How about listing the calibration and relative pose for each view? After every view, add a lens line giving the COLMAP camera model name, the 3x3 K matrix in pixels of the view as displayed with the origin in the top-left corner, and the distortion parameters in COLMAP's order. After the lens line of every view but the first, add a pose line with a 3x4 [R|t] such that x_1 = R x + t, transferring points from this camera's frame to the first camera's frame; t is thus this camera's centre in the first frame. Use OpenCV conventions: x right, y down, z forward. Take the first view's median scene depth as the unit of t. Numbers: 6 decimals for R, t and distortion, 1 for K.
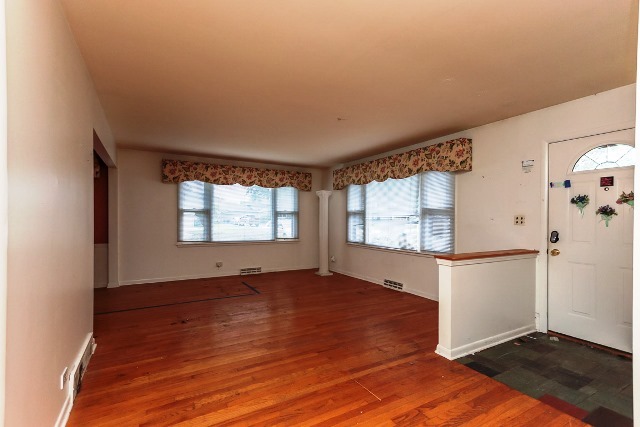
lens RADIAL K [[295.2, 0, 319.8], [0, 295.2, 217.1], [0, 0, 1]] dist [0.017195, -0.000723]
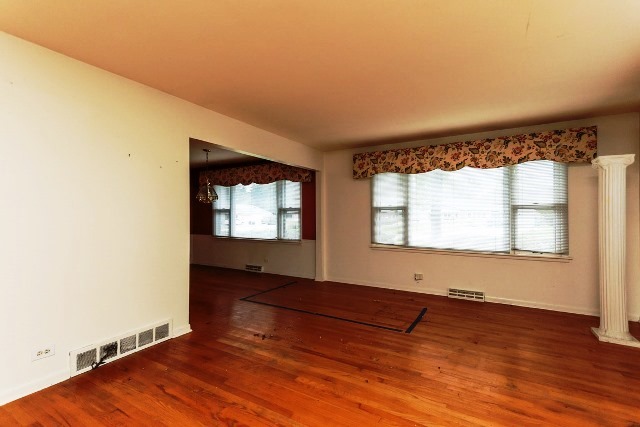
lens RADIAL K [[295.2, 0, 317.8], [0, 295.2, 215.6], [0, 0, 1]] dist [0.017195, -0.000723]
pose [[0.486199, -0.006023, -0.873828, 0.211461], [0.008856, 0.999959, -0.001965, -0.000502], [0.873803, -0.006783, 0.486232, 0.396198]]
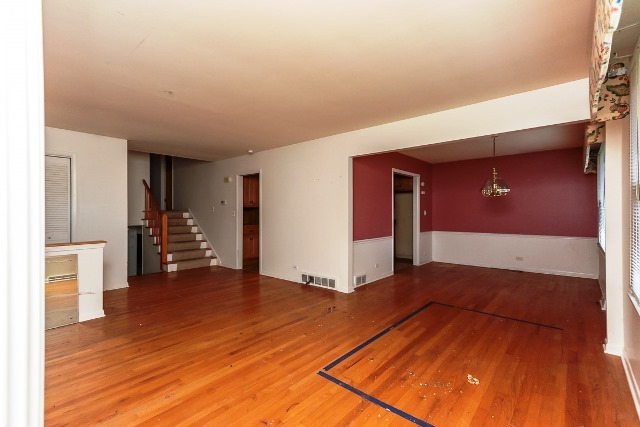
lens RADIAL K [[295.2, 0, 318.5], [0, 295.2, 212.3], [0, 0, 1]] dist [0.017195, -0.000723]
pose [[-0.946686, -0.006111, -0.322098, -0.037999], [-0.002698, 0.999935, -0.011042, 0.002694], [0.322145, -0.009584, -0.946642, 1.135133]]
